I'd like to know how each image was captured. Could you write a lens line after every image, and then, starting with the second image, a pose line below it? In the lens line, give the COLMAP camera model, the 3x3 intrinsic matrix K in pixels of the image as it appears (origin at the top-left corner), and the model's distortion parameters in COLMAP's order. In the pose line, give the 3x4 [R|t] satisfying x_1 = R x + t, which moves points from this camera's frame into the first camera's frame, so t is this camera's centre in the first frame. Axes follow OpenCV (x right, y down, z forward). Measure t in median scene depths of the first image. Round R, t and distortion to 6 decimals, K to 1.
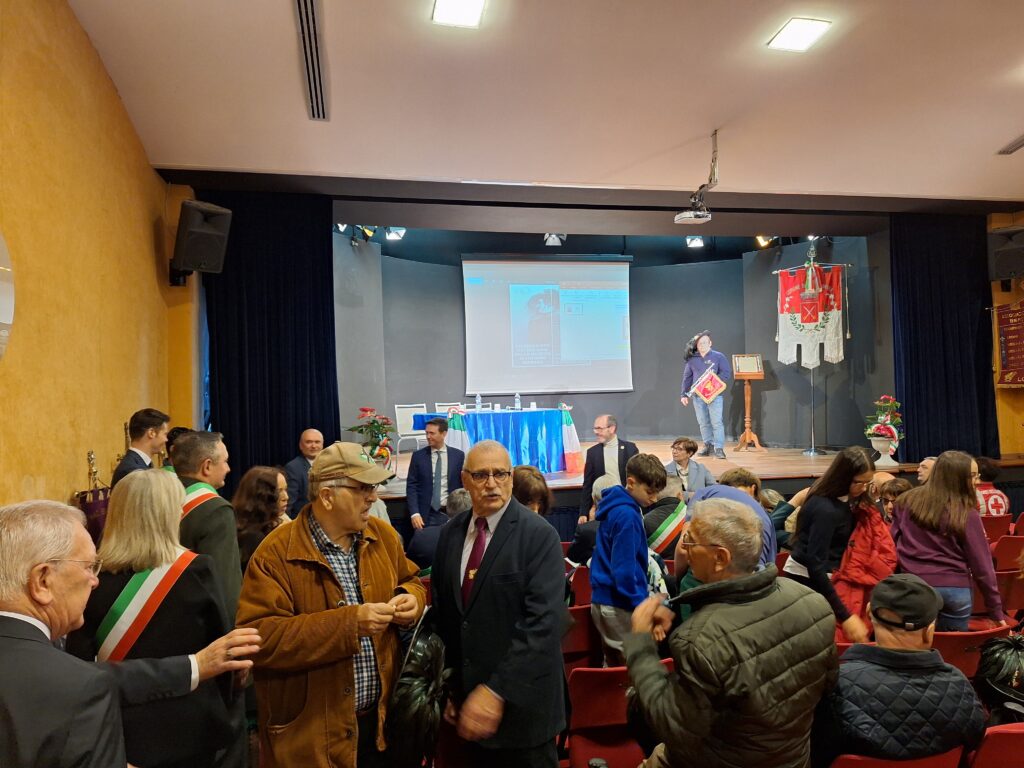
lens RADIAL K [[693.5, 0, 509.6], [0, 693.5, 384.3], [0, 0, 1]] dist [0.008151, 0.004380]
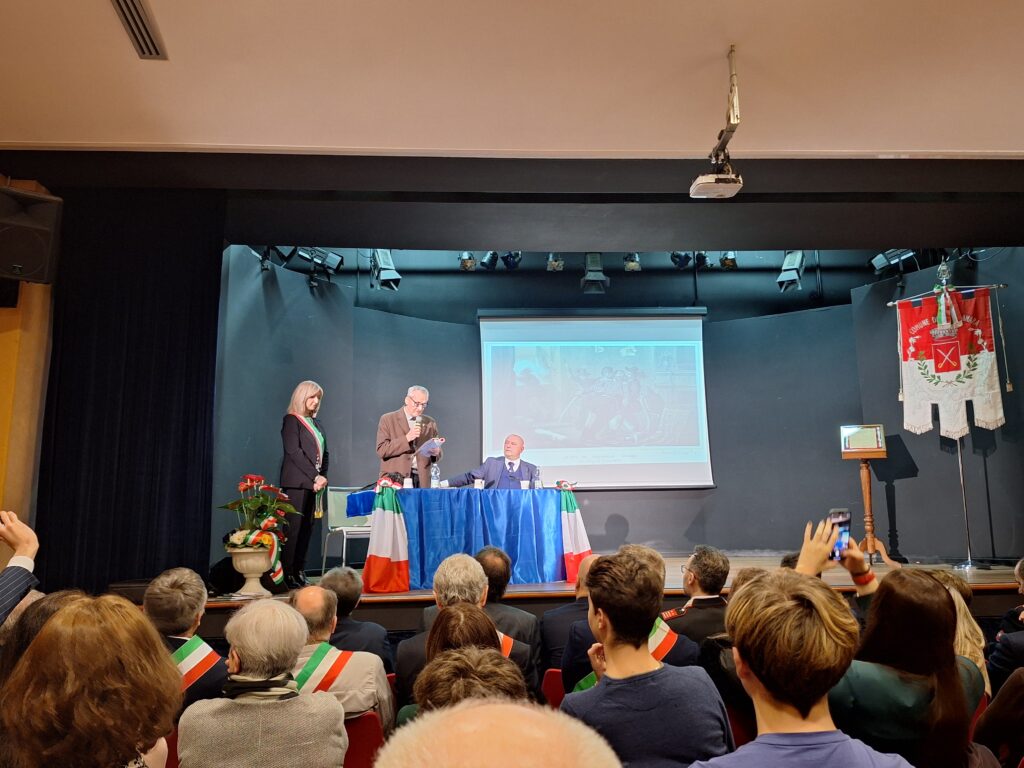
lens RADIAL K [[809.6, 0, 509.3], [0, 809.6, 388.4], [0, 0, 1]] dist [0.032127, -0.035799]
pose [[0.989733, -0.020177, -0.141497, 0.118679], [-0.001708, 0.988245, -0.152866, 0.051074], [0.142918, 0.151538, 0.978065, 0.158154]]
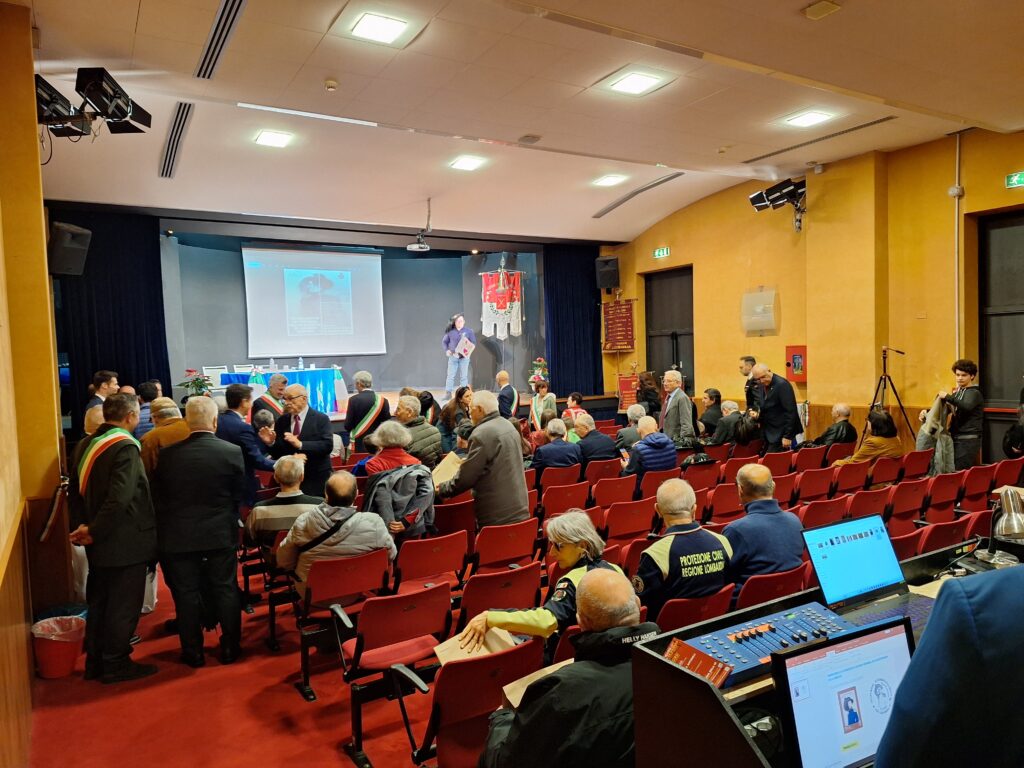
lens RADIAL K [[693.5, 0, 527.7], [0, 693.5, 388.8], [0, 0, 1]] dist [0.008151, 0.004380]
pose [[0.933458, -0.023550, 0.357913, -0.057706], [0.000182, 0.997873, 0.065184, -0.014660], [-0.358687, -0.060781, 0.931477, -0.433951]]
